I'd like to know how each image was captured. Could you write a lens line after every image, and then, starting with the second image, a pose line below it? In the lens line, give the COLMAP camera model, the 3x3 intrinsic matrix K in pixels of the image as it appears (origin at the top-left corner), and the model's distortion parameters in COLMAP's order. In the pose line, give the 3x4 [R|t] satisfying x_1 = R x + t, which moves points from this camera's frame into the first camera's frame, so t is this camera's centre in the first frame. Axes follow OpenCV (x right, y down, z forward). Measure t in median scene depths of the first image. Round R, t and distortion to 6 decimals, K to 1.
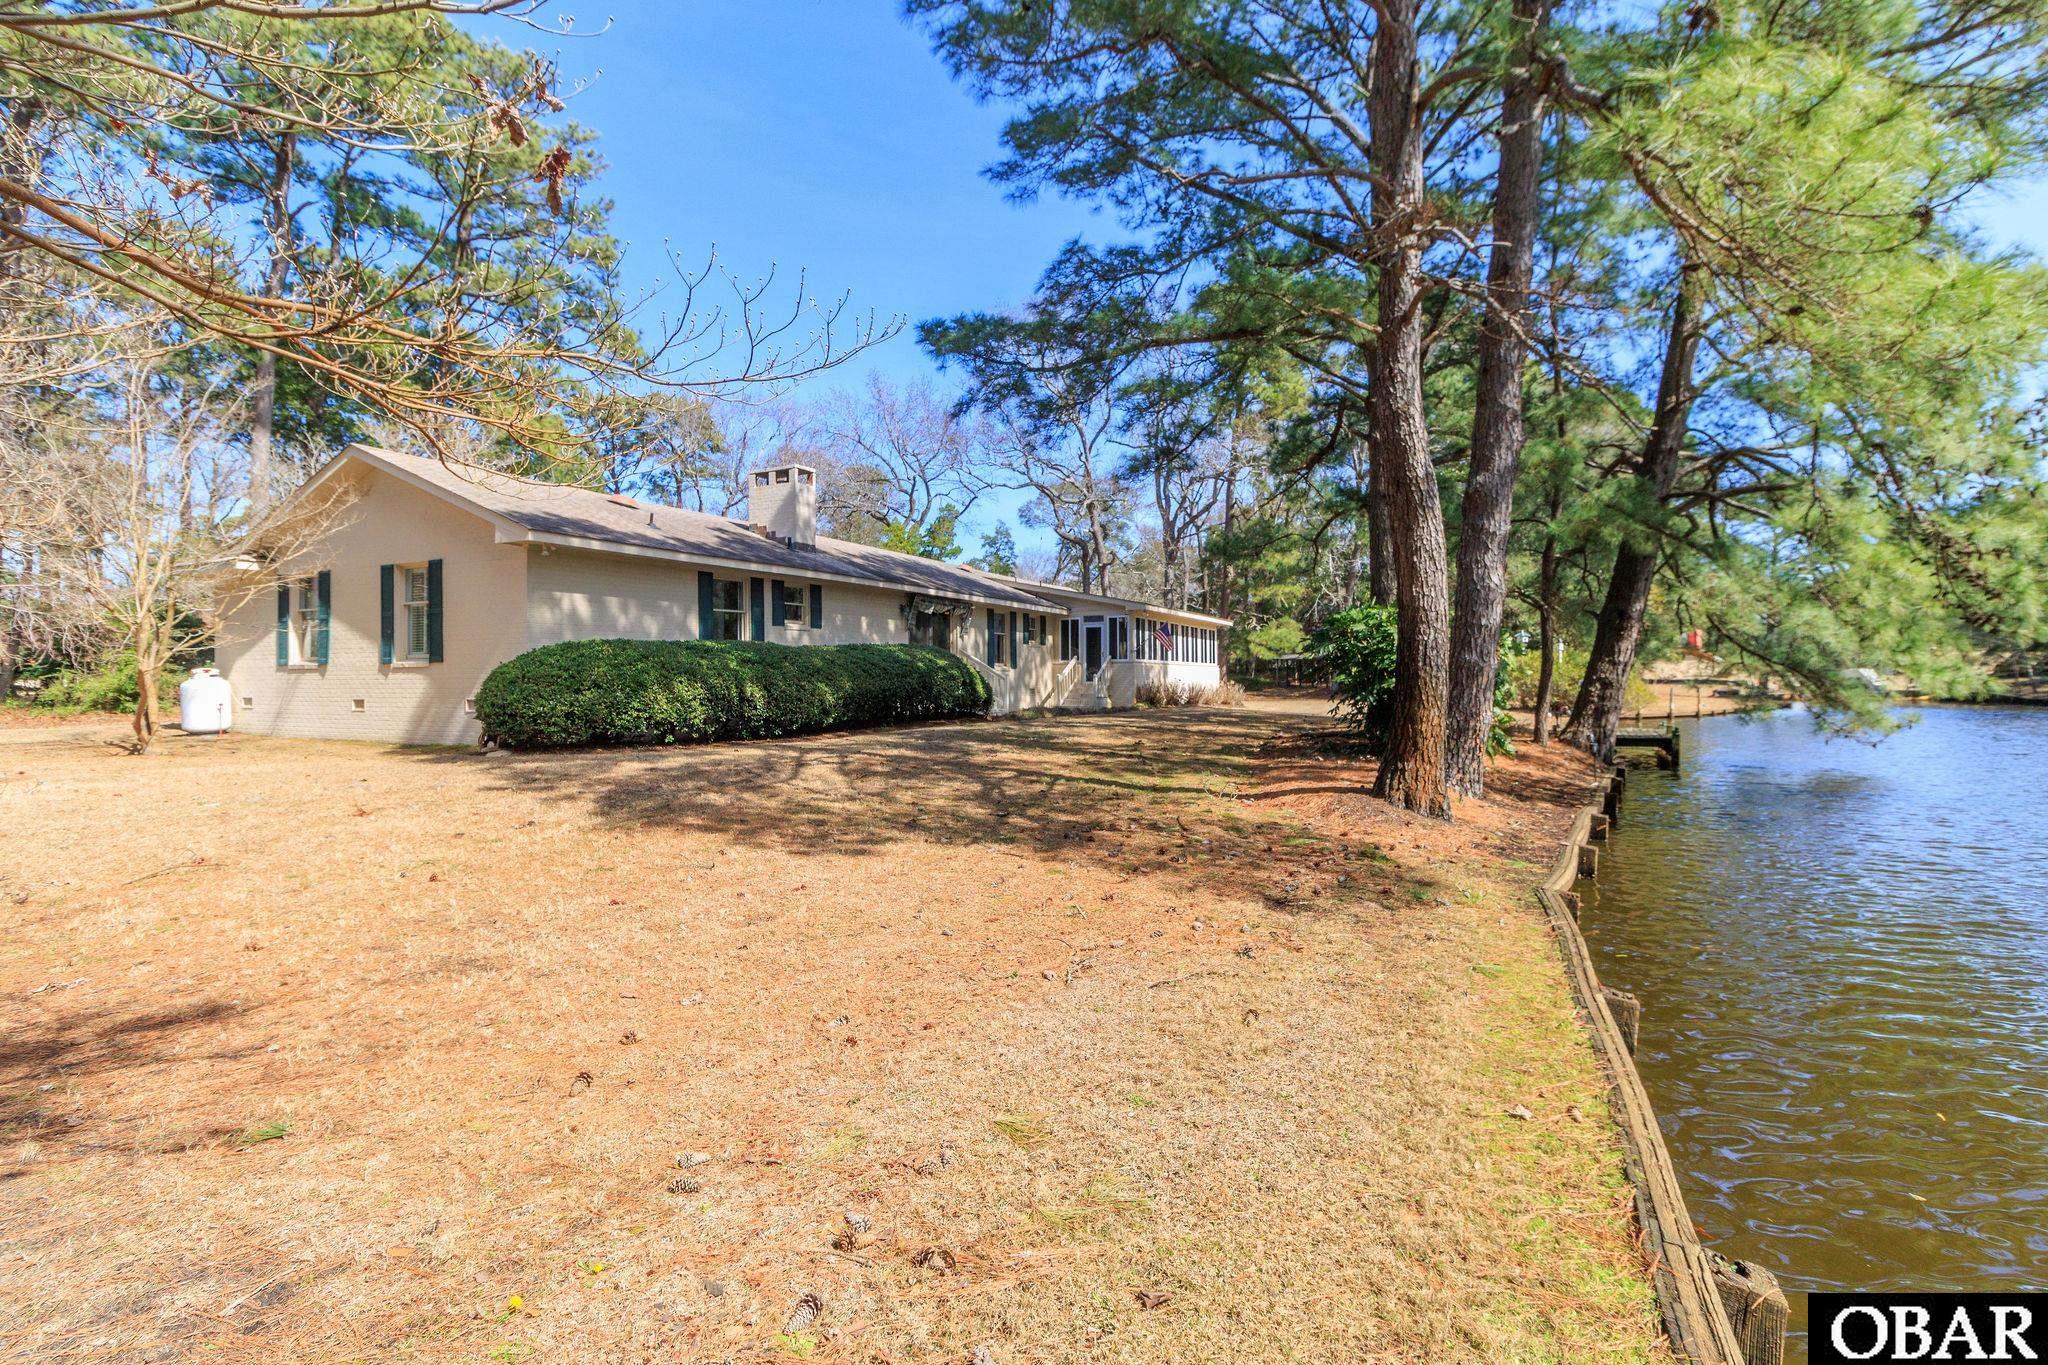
lens RADIAL K [[958.9, 0, 1024.2], [0, 958.9, 666.9], [0, 0, 1]] dist [0.002718, 0.000710]
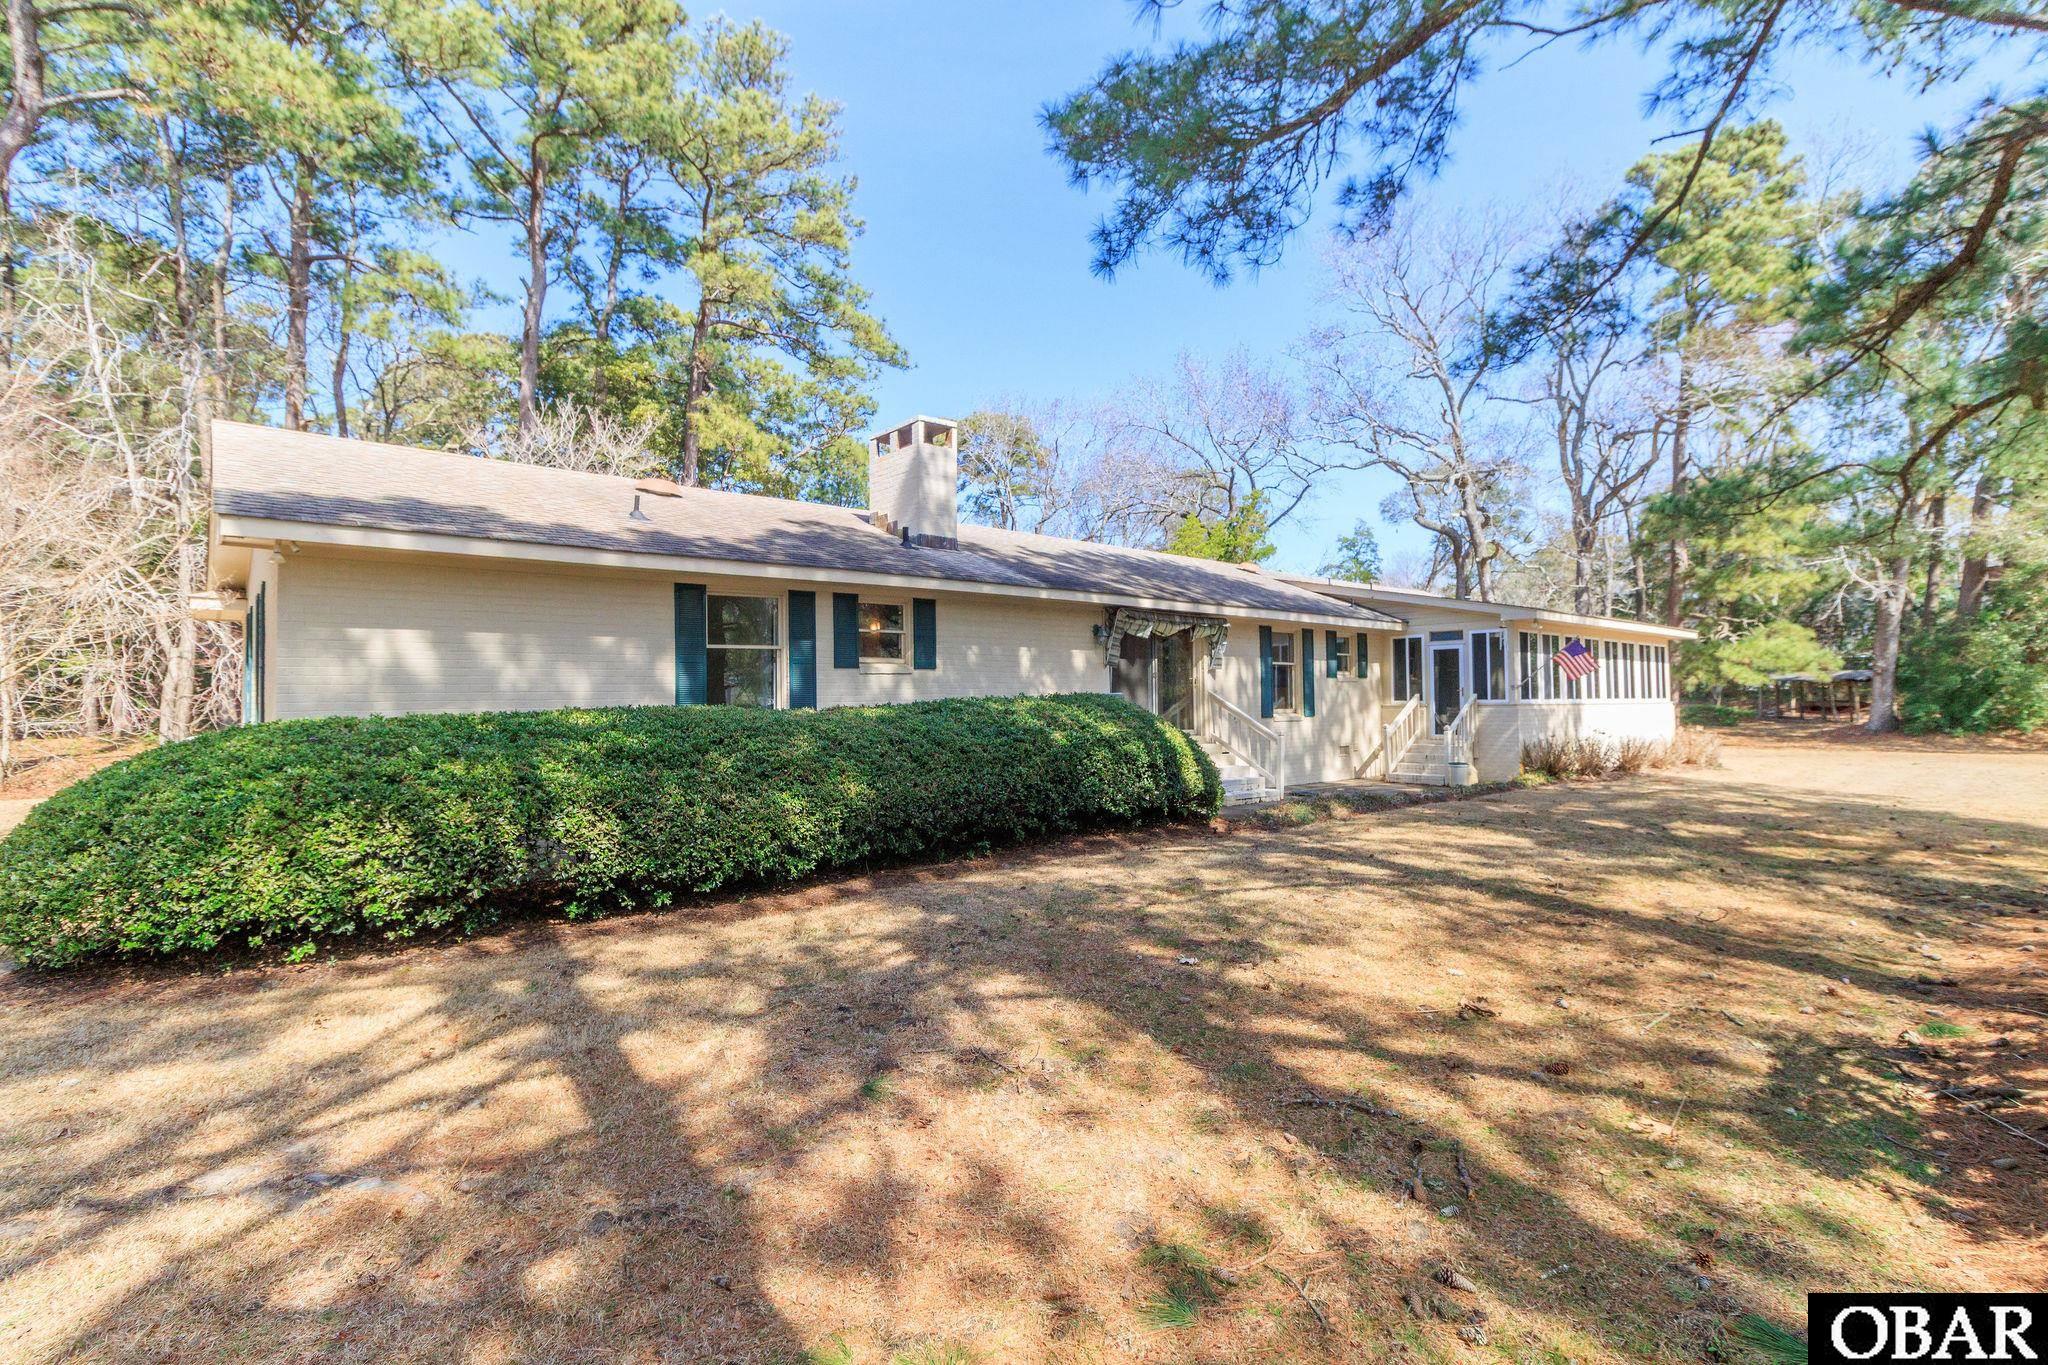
lens RADIAL K [[958.9, 0, 1034.1], [0, 958.9, 665.8], [0, 0, 1]] dist [0.002718, 0.000710]
pose [[0.931038, -0.016690, -0.364540, 0.066100], [0.009961, 0.999744, -0.020329, -0.026707], [0.364786, 0.015296, 0.930966, 0.410429]]
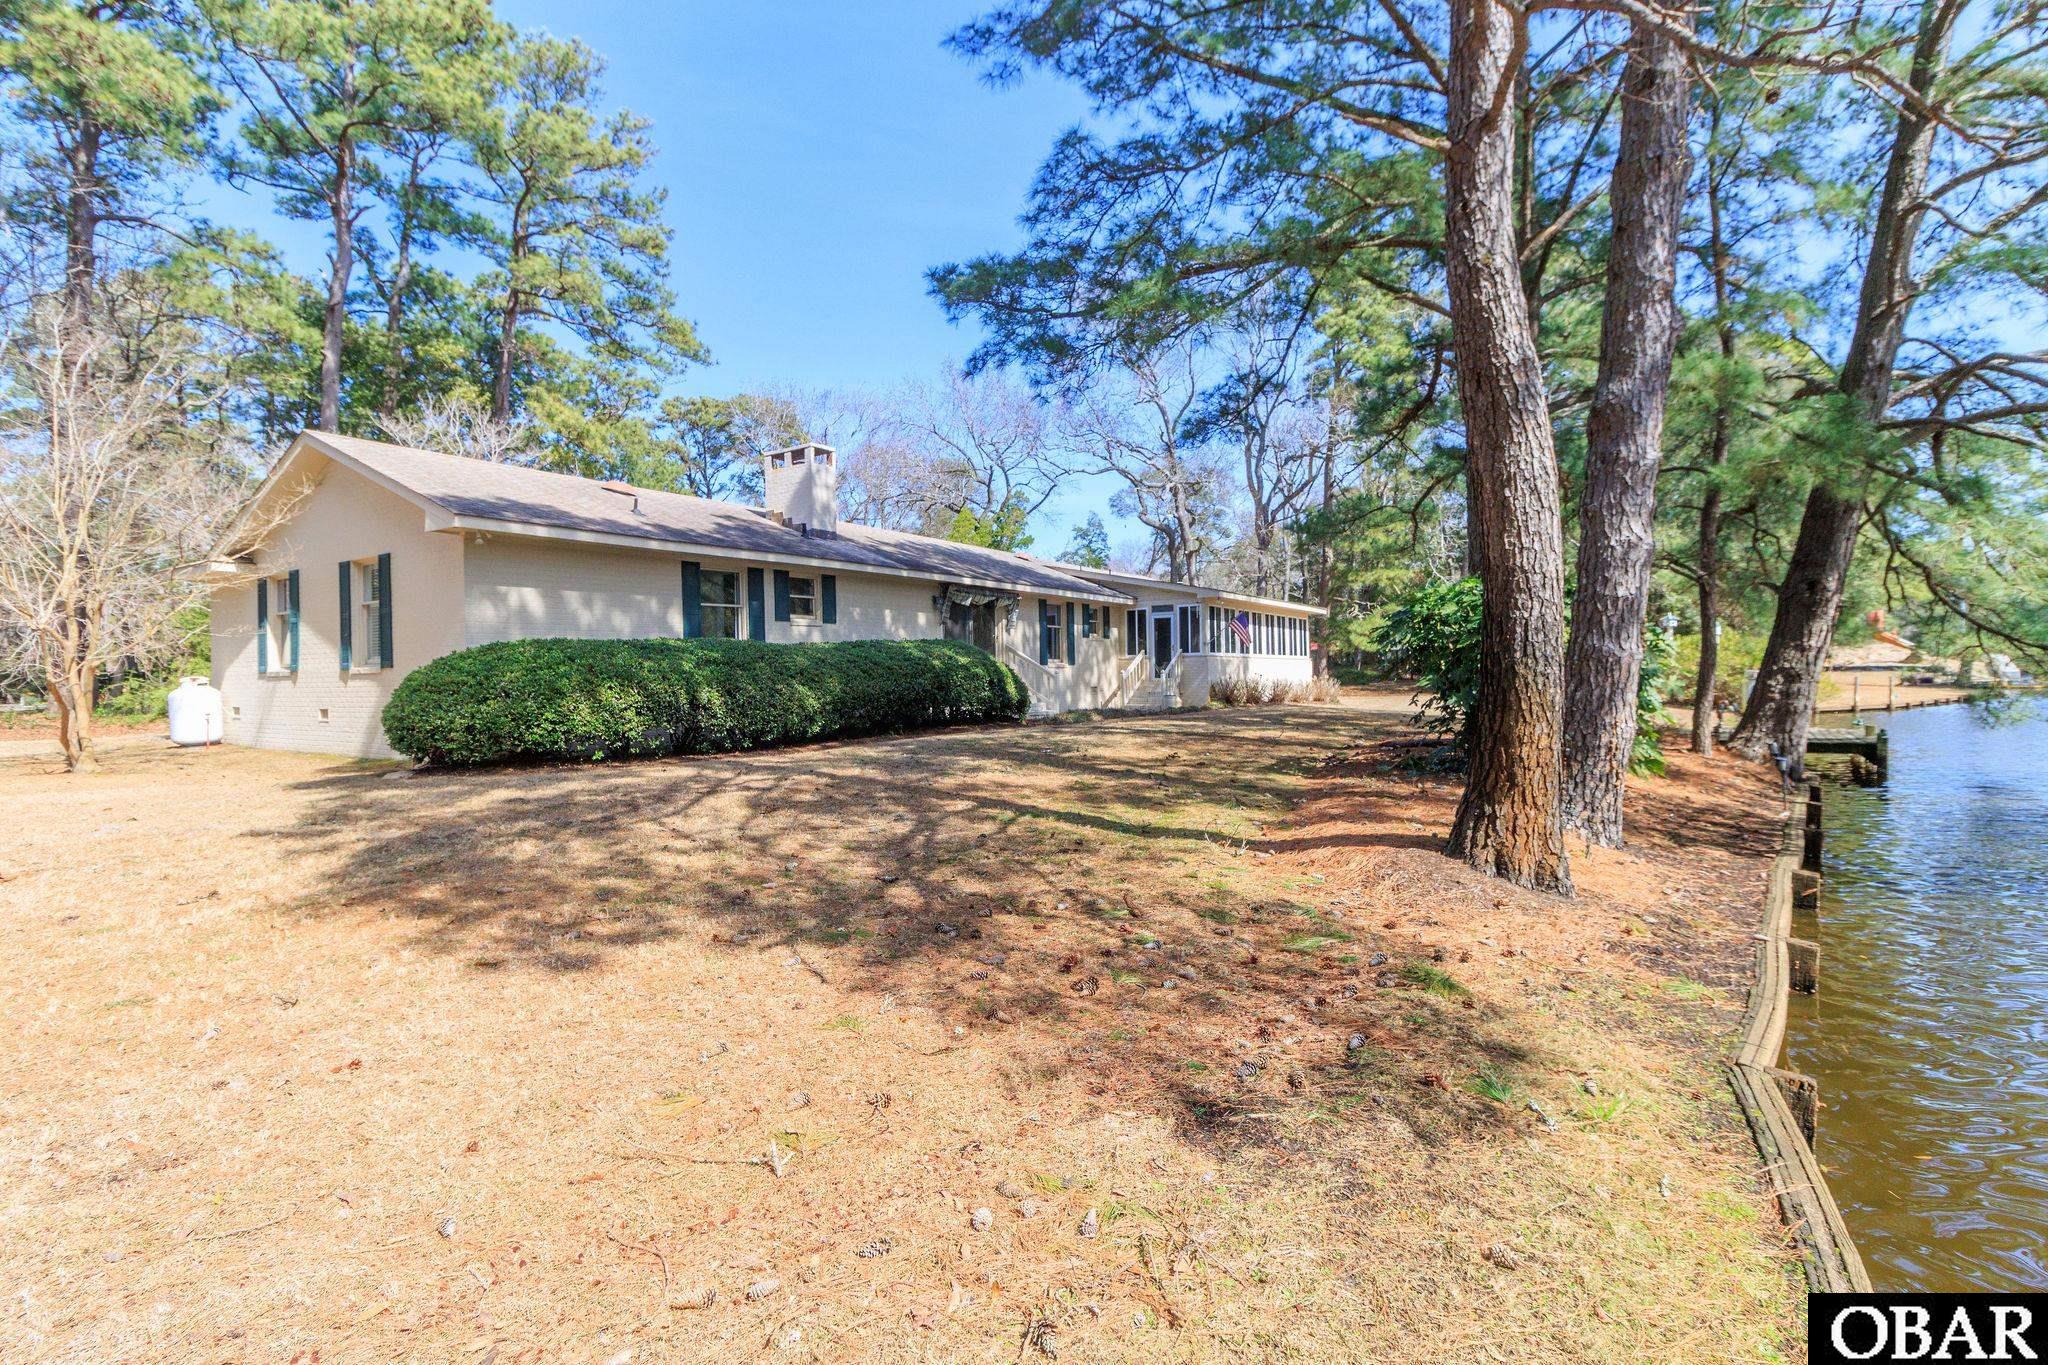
lens RADIAL K [[958.9, 0, 1024.5], [0, 958.9, 667.3], [0, 0, 1]] dist [0.002718, 0.000710]
pose [[0.993734, -0.012920, -0.111025, 0.057401], [0.013484, 0.999900, 0.004334, -0.000708], [0.110958, -0.005804, 0.993808, 0.118933]]
